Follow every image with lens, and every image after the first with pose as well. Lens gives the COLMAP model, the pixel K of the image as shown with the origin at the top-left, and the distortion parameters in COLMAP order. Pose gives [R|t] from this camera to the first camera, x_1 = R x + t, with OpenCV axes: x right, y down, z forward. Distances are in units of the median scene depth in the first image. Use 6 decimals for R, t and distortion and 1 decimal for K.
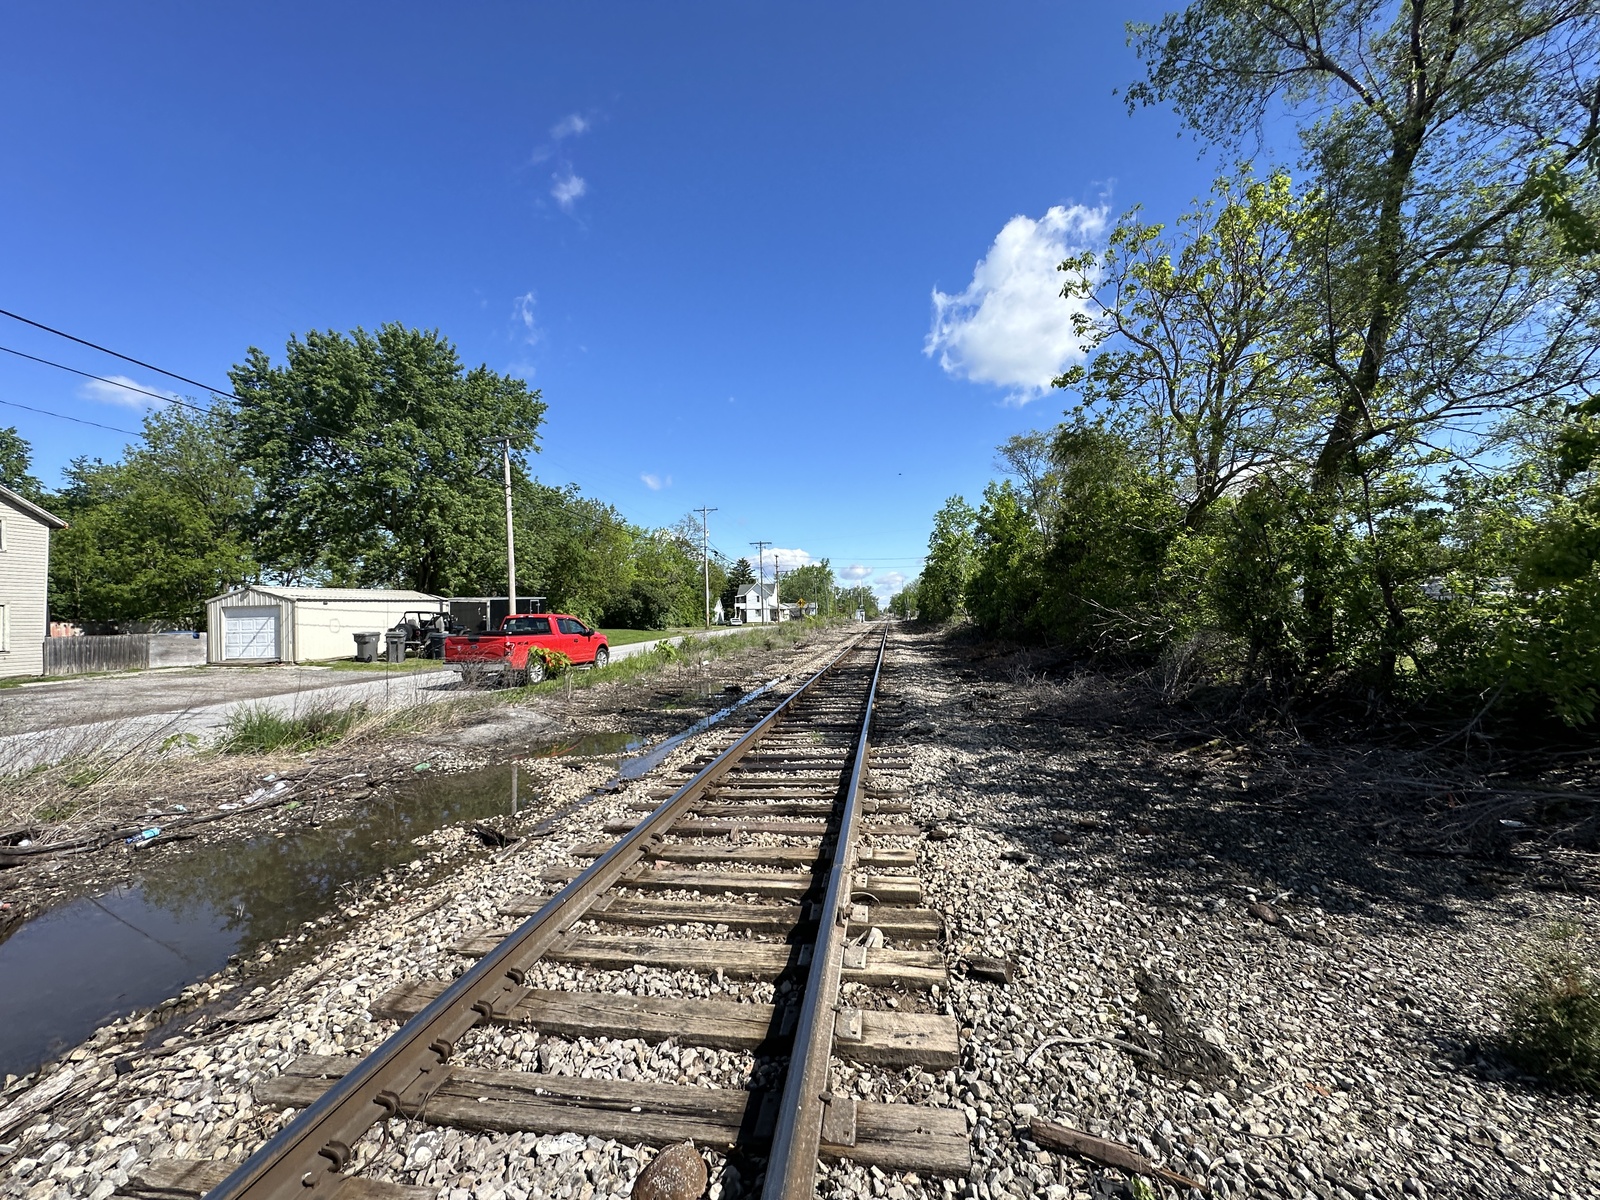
lens RADIAL K [[652.8, 0, 795.8], [0, 652.8, 601.6], [0, 0, 1]] dist [0.022789, -0.002598]
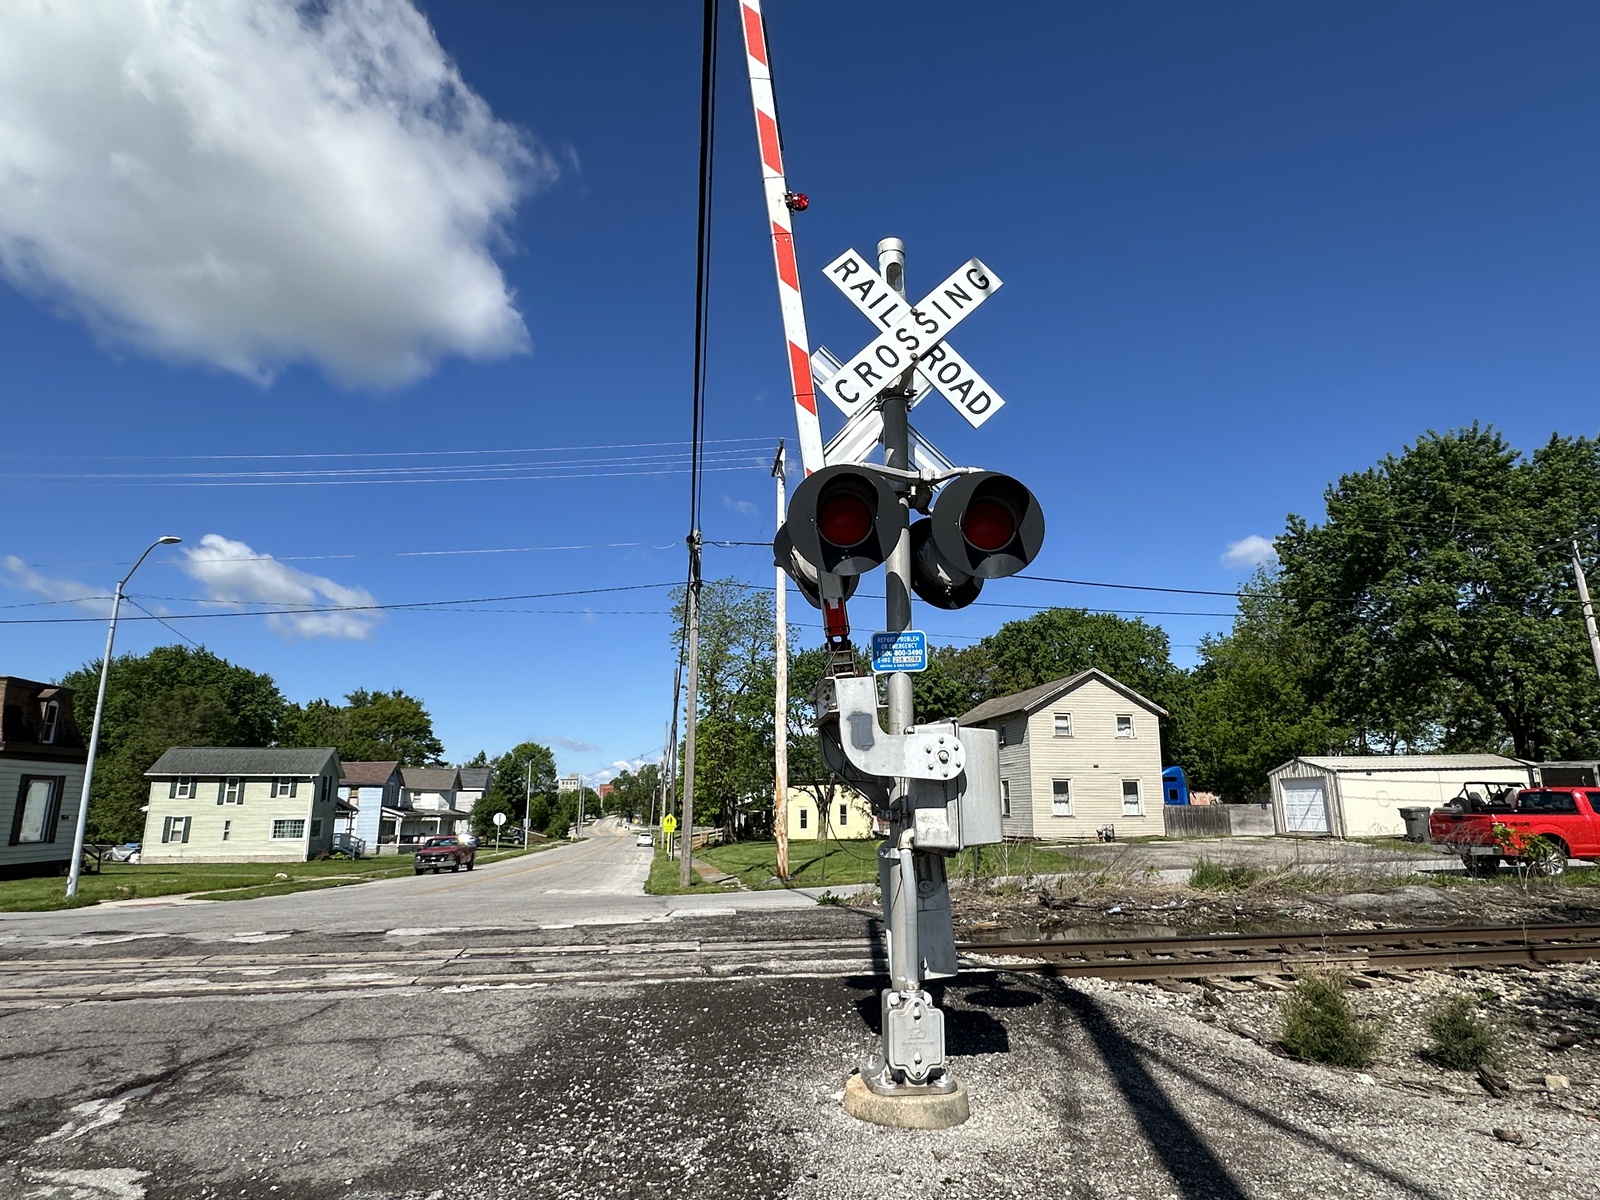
lens RADIAL K [[907.5, 0, 797.6], [0, 907.5, 599.8], [0, 0, 1]] dist [-0.003830, 0.000320]
pose [[0.292982, -0.191575, -0.936729, 0.250780], [0.022417, 0.980828, -0.193582, -0.007836], [0.955855, 0.035718, 0.291659, -0.121714]]
